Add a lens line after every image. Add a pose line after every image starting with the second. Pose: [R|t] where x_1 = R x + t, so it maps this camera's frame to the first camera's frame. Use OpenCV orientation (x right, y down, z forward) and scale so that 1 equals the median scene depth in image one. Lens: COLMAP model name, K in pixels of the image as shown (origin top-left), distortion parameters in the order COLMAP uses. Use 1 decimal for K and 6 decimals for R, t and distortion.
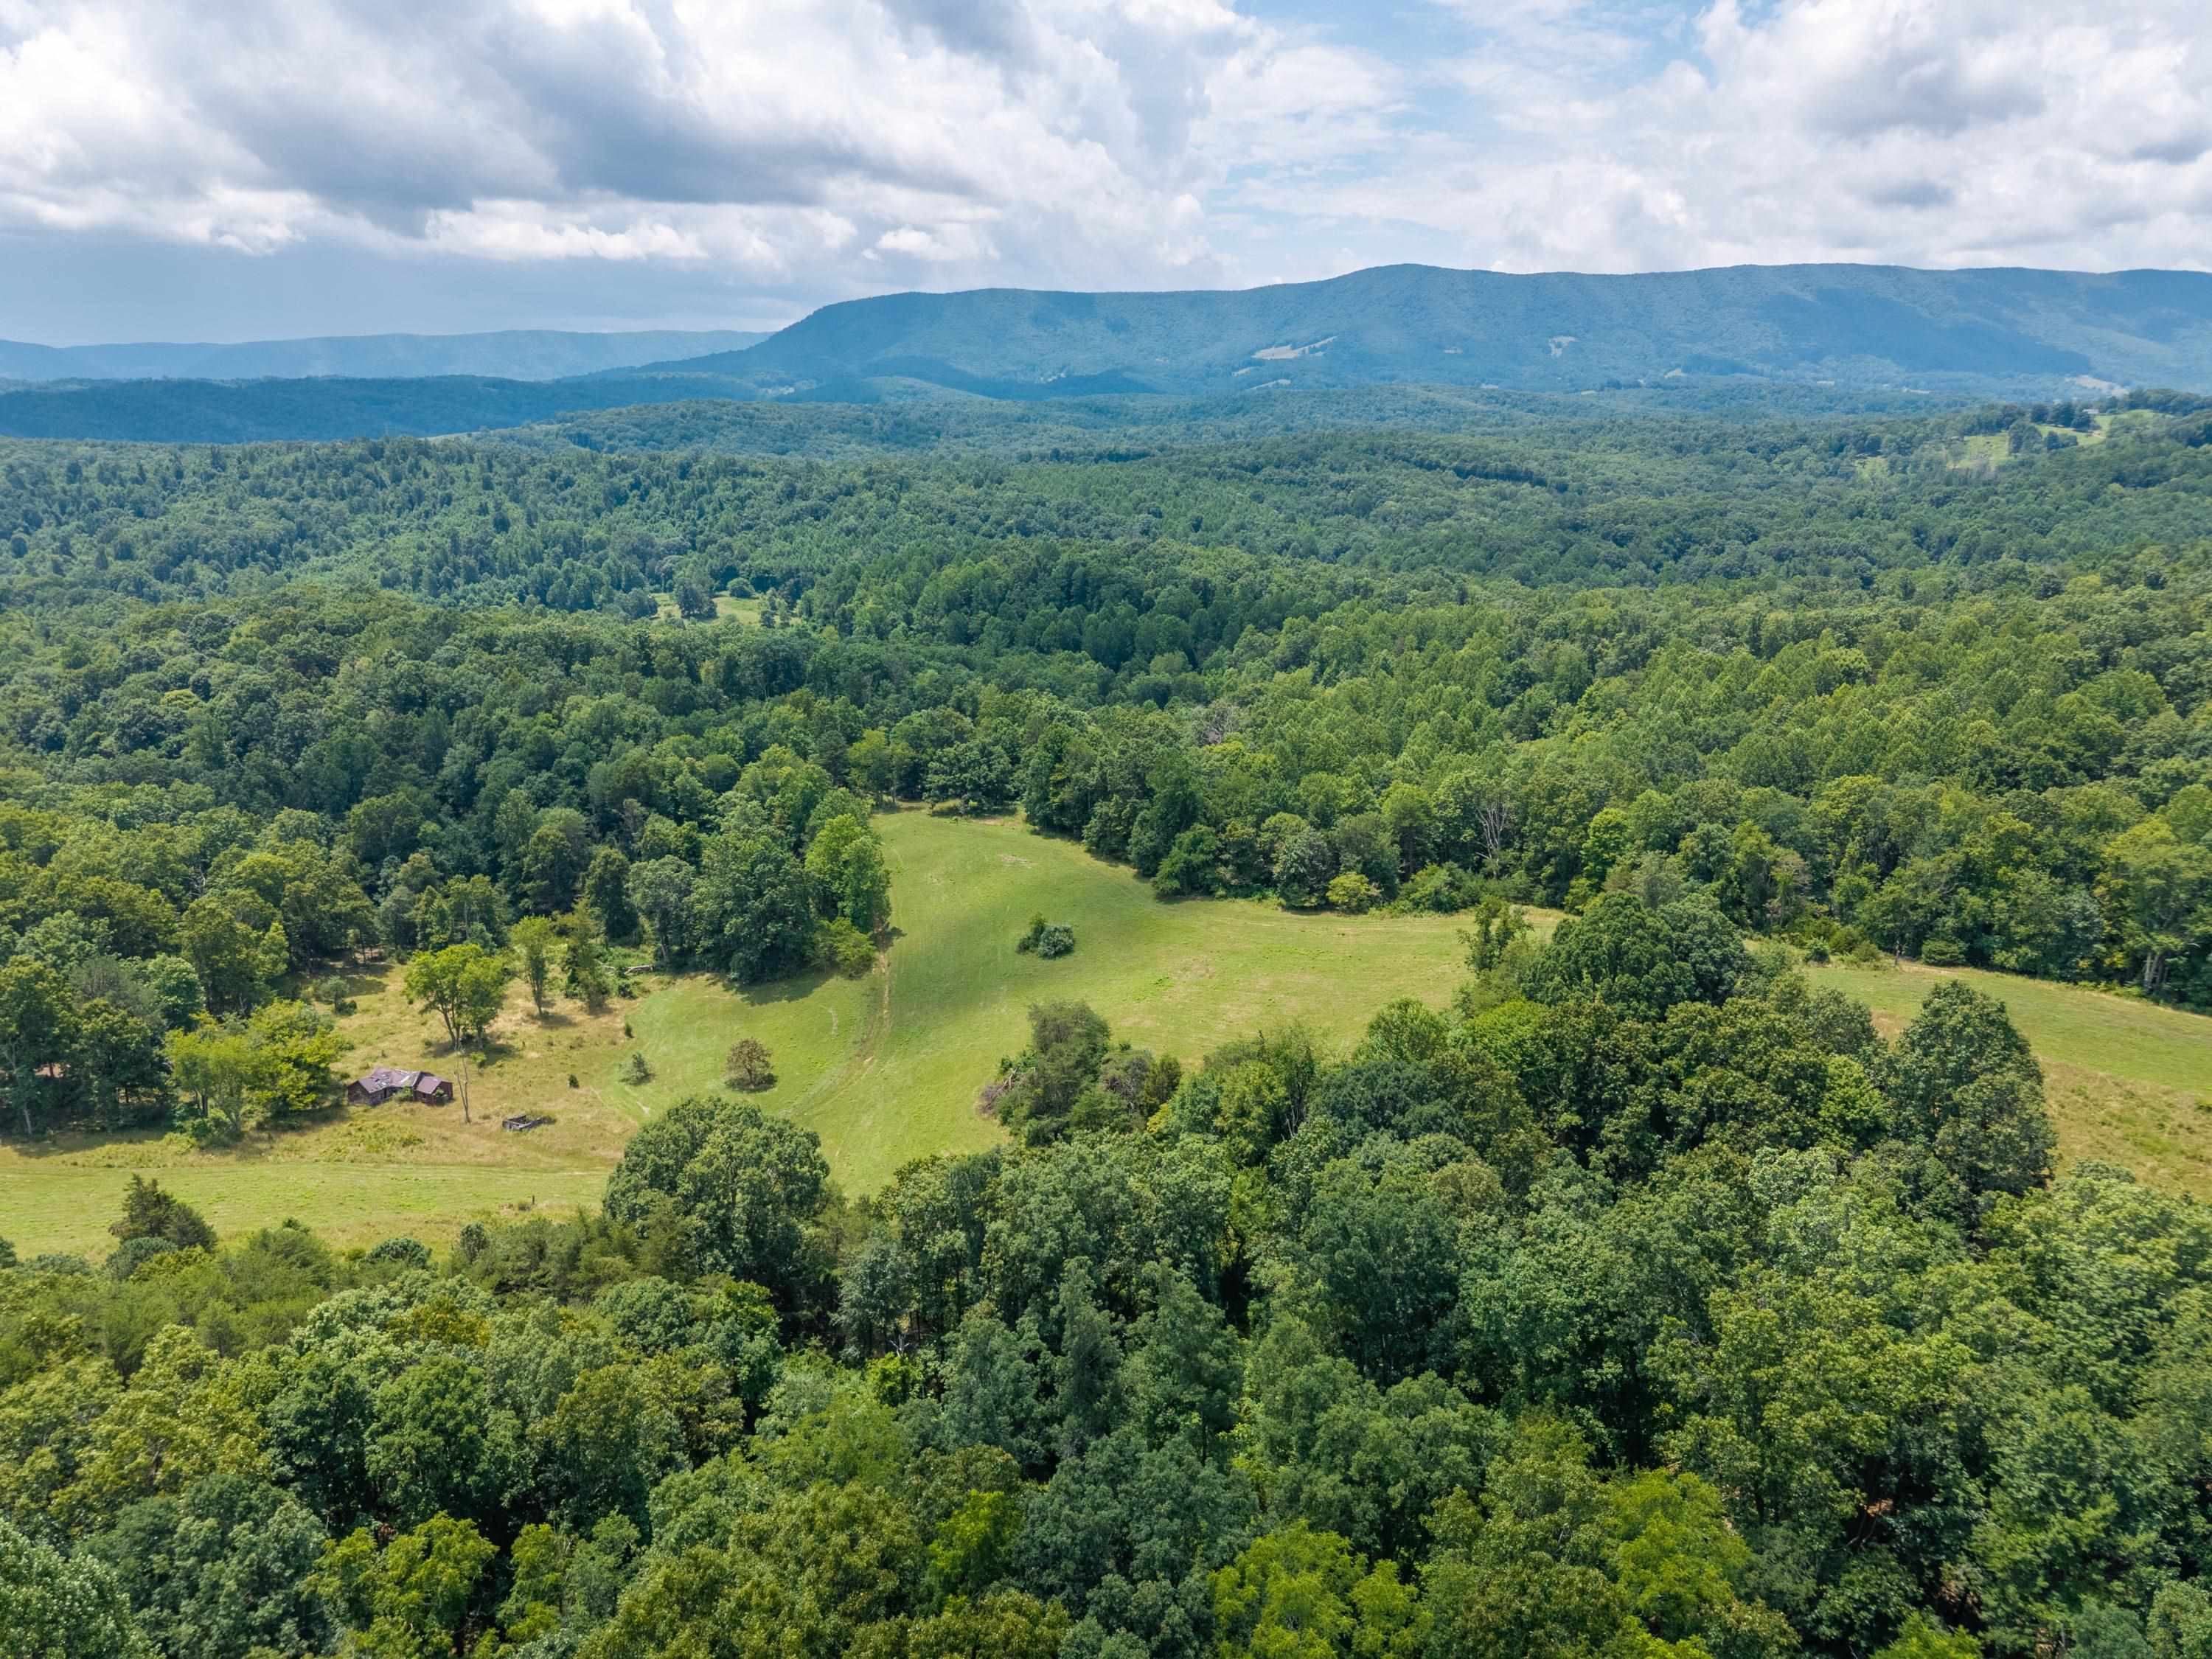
lens RADIAL K [[1483.6, 0, 1110.7], [0, 1483.6, 829.0], [0, 0, 1]] dist [0.011177, -0.000345]
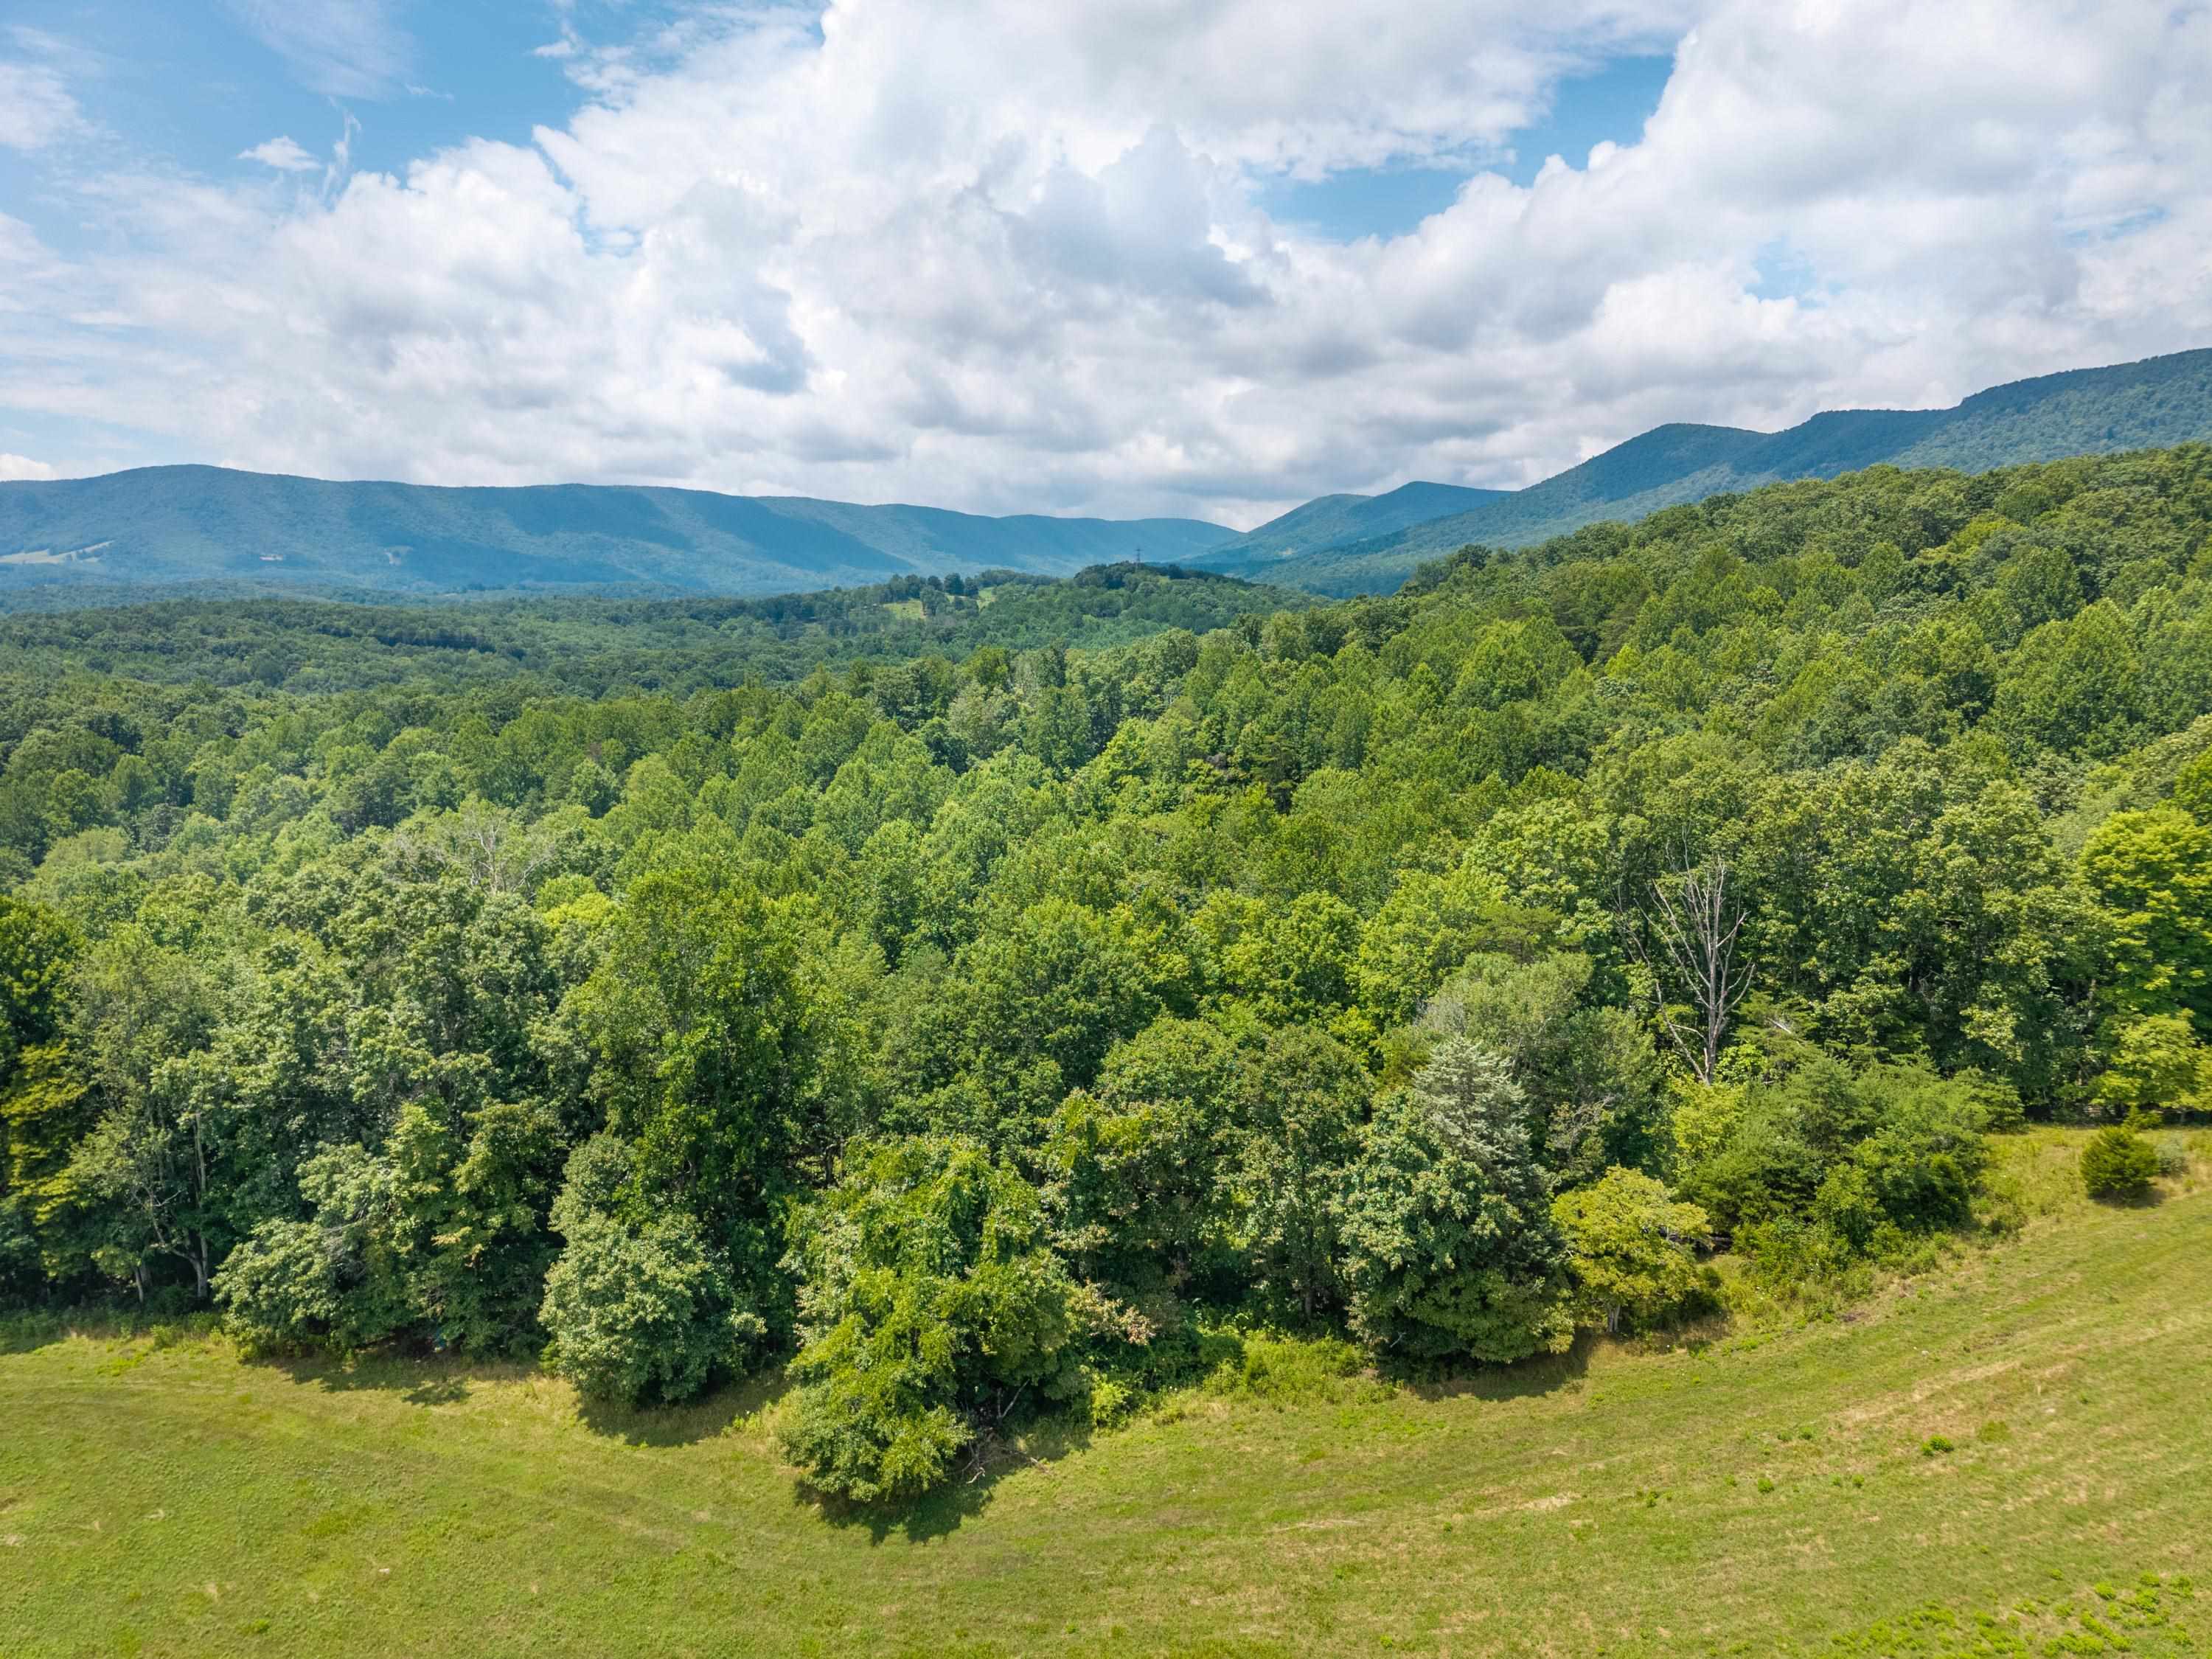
lens RADIAL K [[1477.9, 0, 1106.8], [0, 1477.9, 843.2], [0, 0, 1]] dist [0.008445, -0.004408]
pose [[0.742811, -0.114493, 0.659638, -0.034212], [0.201794, 0.977737, -0.057533, -0.014241], [-0.638366, 0.175847, 0.749378, 0.373391]]
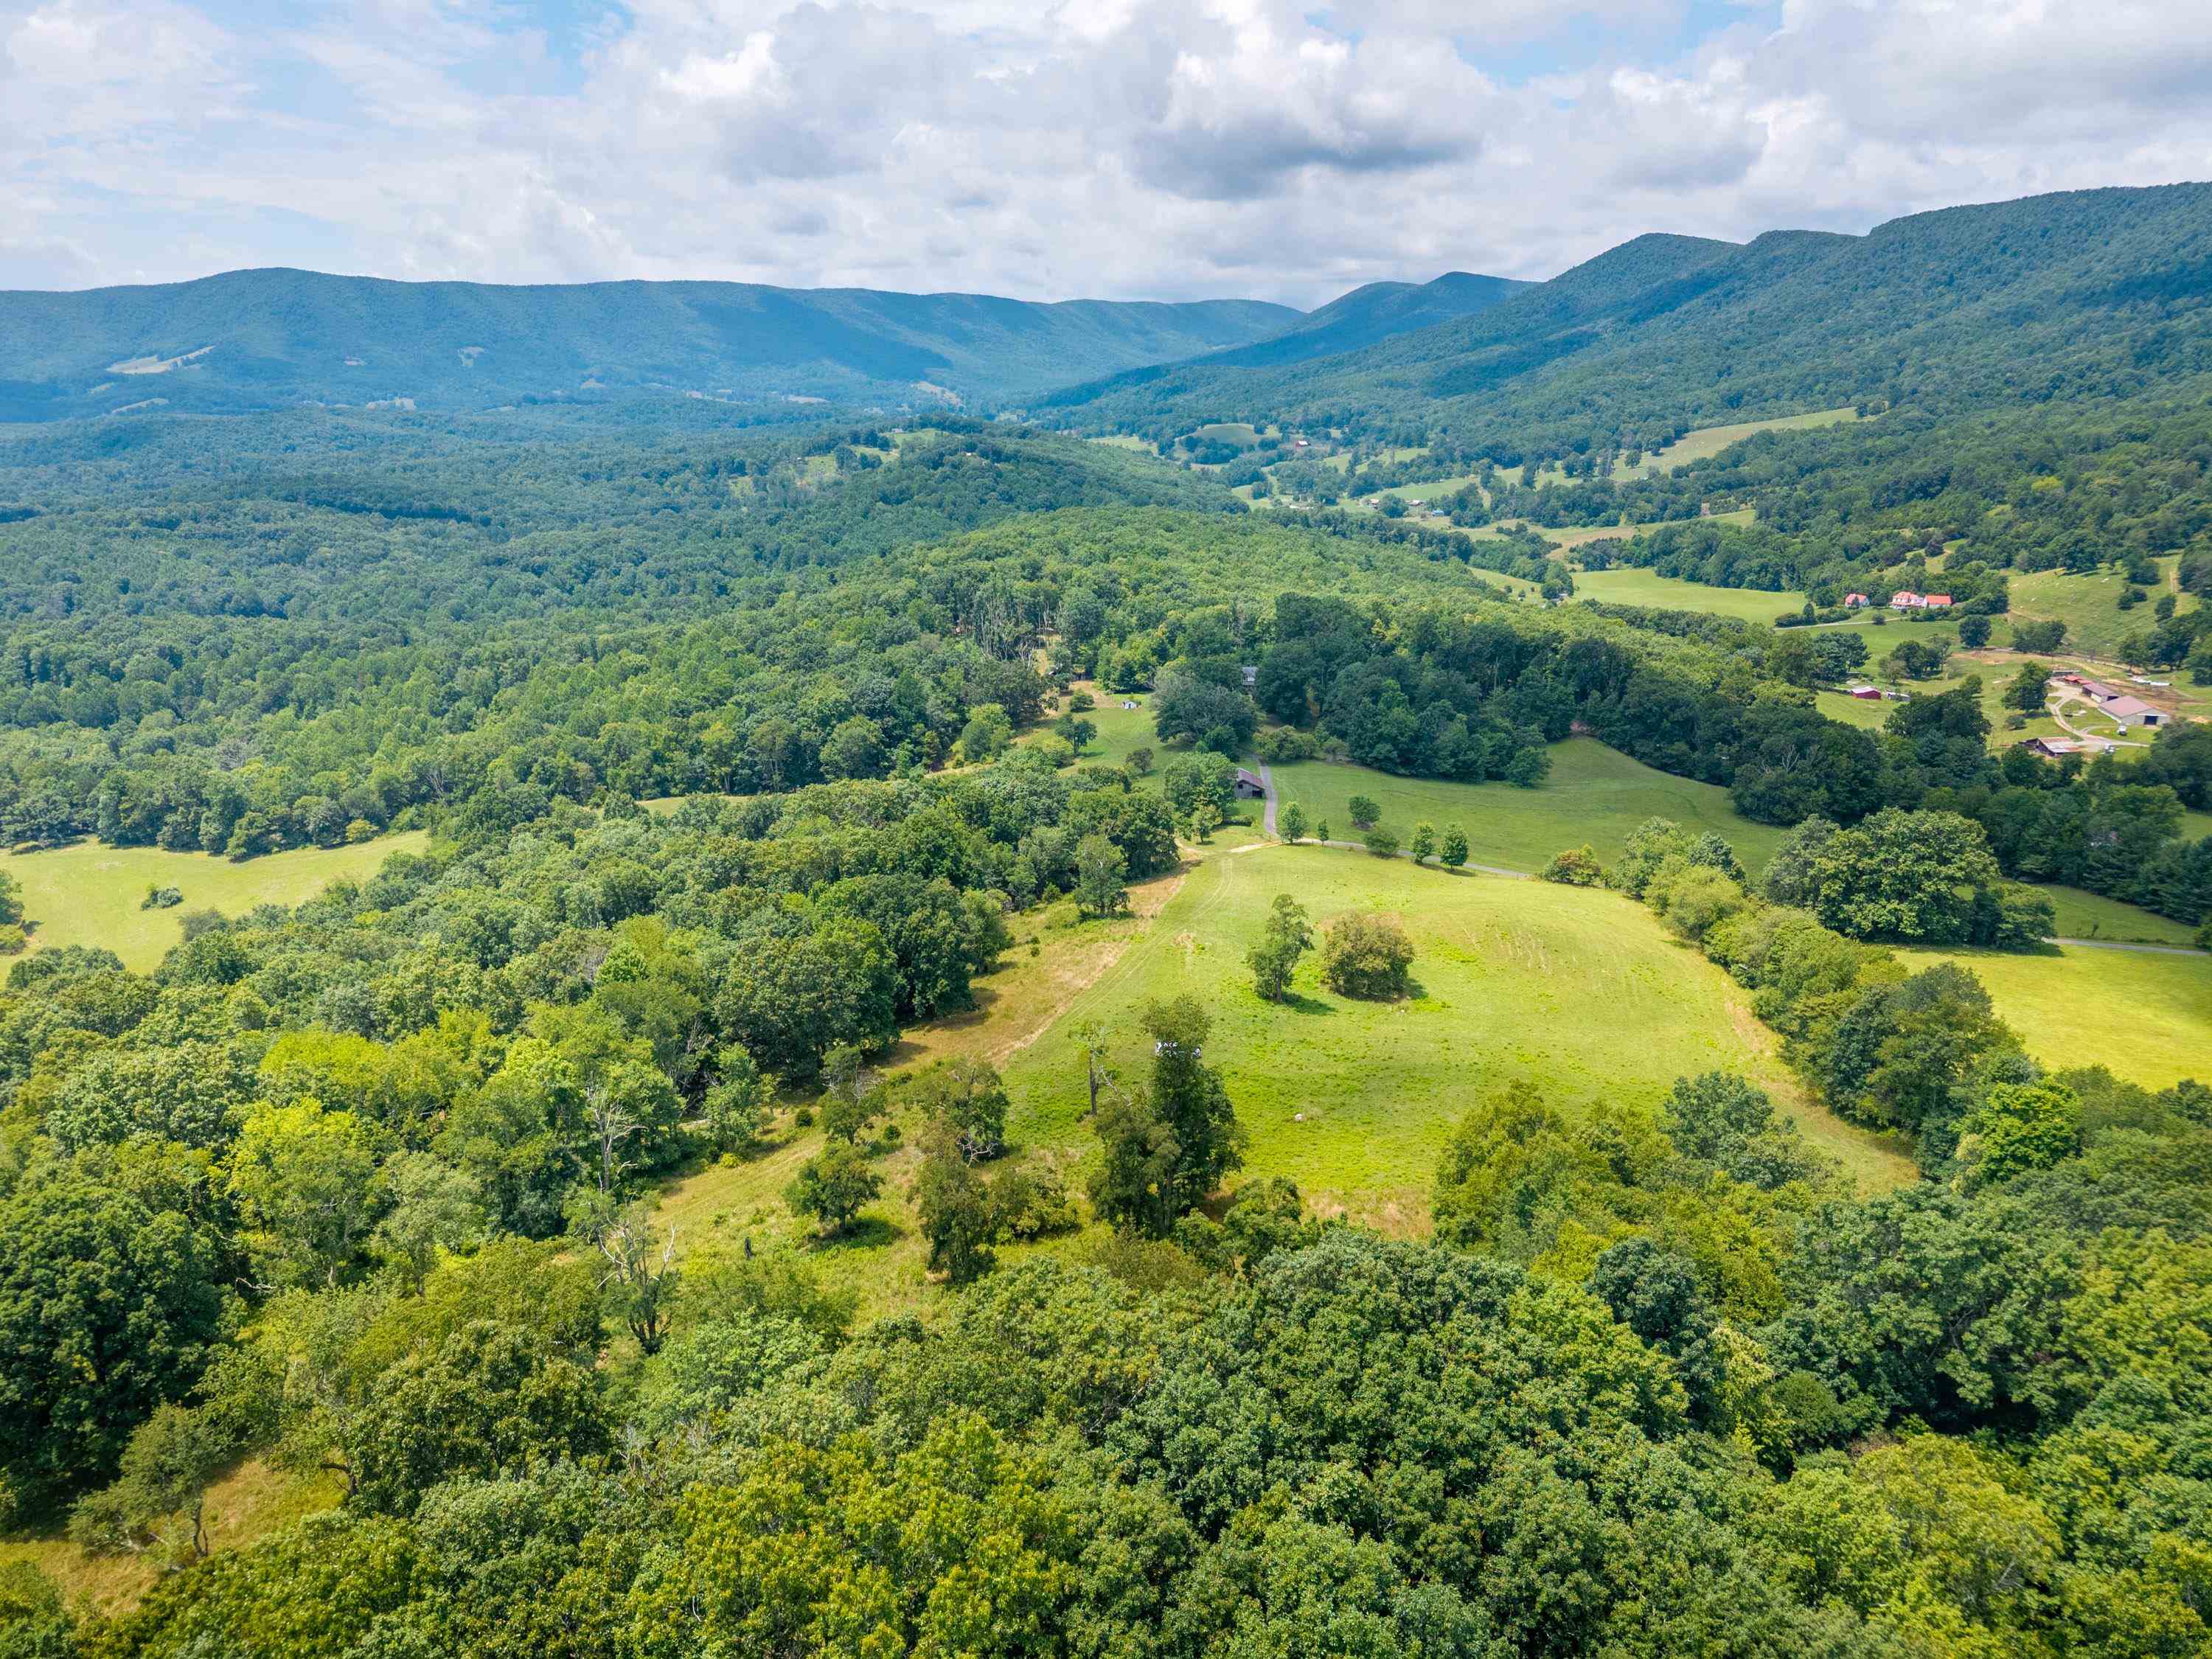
lens RADIAL K [[1480.6, 0, 1108.0], [0, 1480.6, 848.1], [0, 0, 1]] dist [0.020307, -0.021505]
pose [[0.787942, -0.197184, 0.583323, -0.074466], [0.189058, 0.979053, 0.075579, 0.042315], [-0.586007, 0.050730, 0.808716, -0.409975]]
